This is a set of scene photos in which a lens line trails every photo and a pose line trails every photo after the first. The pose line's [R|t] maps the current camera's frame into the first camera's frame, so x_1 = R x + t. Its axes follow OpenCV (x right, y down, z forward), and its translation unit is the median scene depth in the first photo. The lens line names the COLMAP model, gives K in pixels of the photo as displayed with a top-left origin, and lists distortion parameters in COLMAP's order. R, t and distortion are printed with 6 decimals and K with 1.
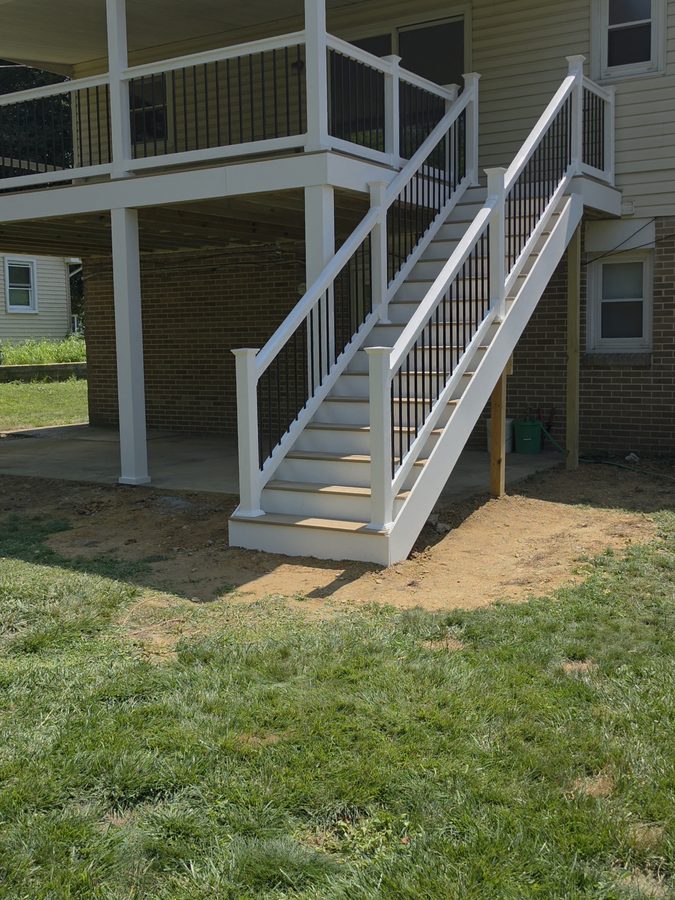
lens RADIAL K [[948.3, 0, 337.5], [0, 948.3, 450.0], [0, 0, 1]] dist [-0.011386, -0.021590]
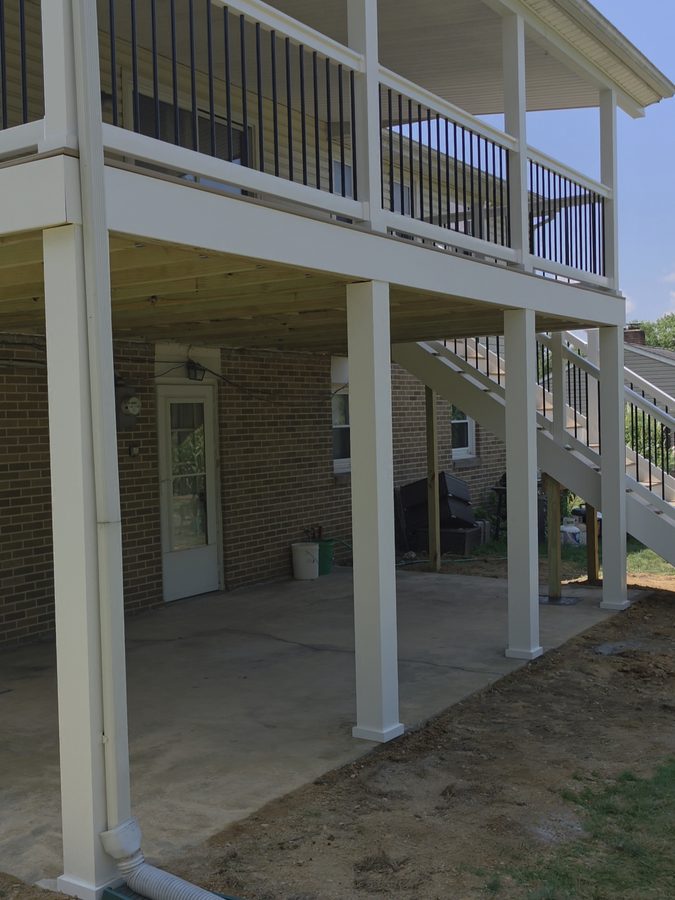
lens RADIAL K [[948.3, 0, 337.5], [0, 948.3, 450.0], [0, 0, 1]] dist [-0.011386, -0.021590]
pose [[0.009607, -0.009888, 0.999905, -0.868362], [0.147475, 0.989030, 0.008364, -0.143430], [-0.989019, 0.147380, 0.010959, 1.009654]]
